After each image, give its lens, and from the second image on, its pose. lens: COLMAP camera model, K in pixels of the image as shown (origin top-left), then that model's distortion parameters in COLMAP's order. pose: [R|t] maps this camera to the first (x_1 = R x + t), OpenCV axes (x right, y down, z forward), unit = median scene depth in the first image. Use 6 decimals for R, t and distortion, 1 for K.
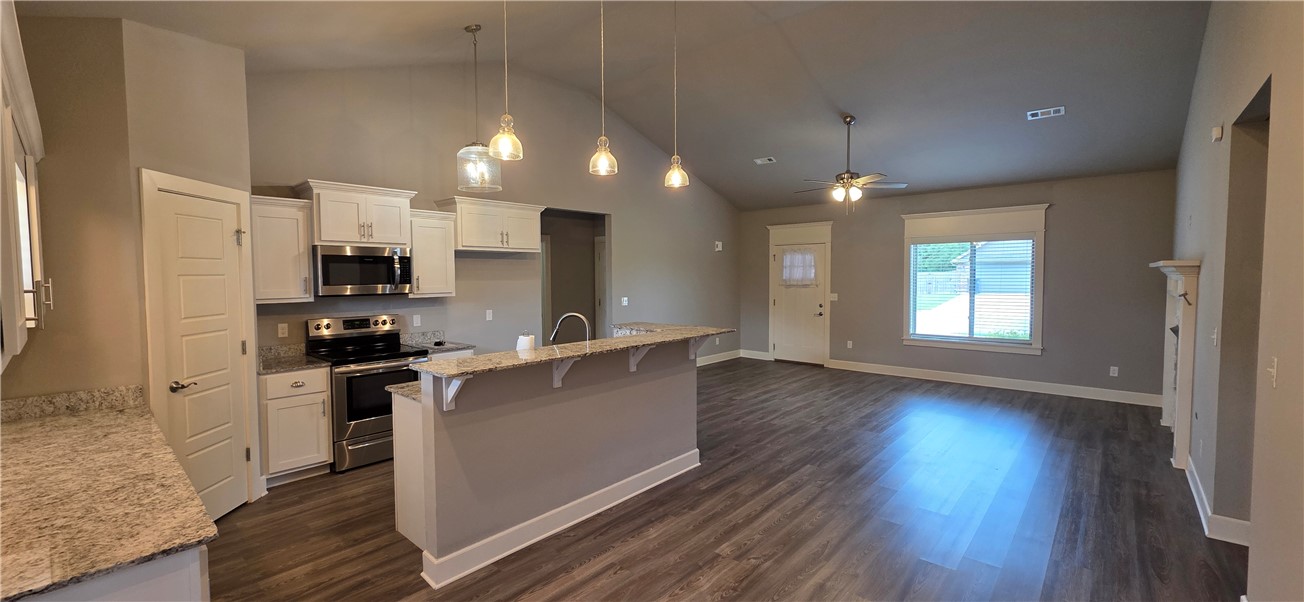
lens RADIAL K [[519.5, 0, 645.8], [0, 519.5, 299.5], [0, 0, 1]] dist [0.007806, -0.000029]
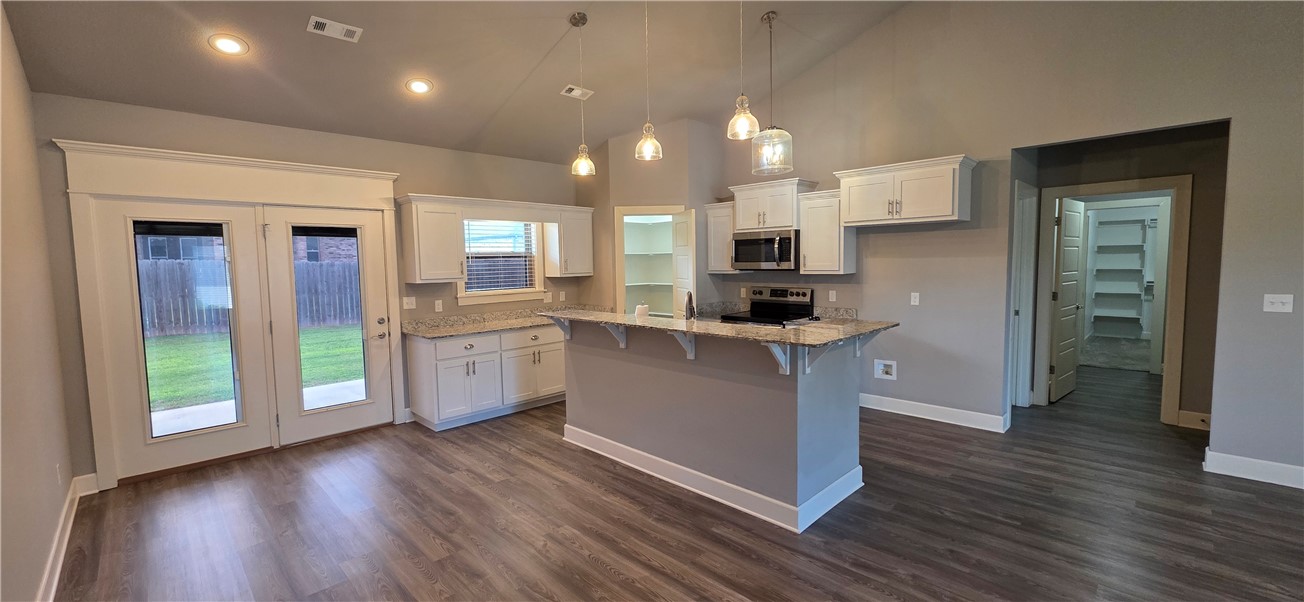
lens RADIAL K [[519.5, 0, 645.8], [0, 519.5, 299.5], [0, 0, 1]] dist [0.007806, -0.000029]
pose [[-0.060701, 0.087744, -0.994292, 0.676237], [-0.029034, 0.995552, 0.089628, -0.038060], [0.997734, 0.034309, -0.057884, 0.728310]]
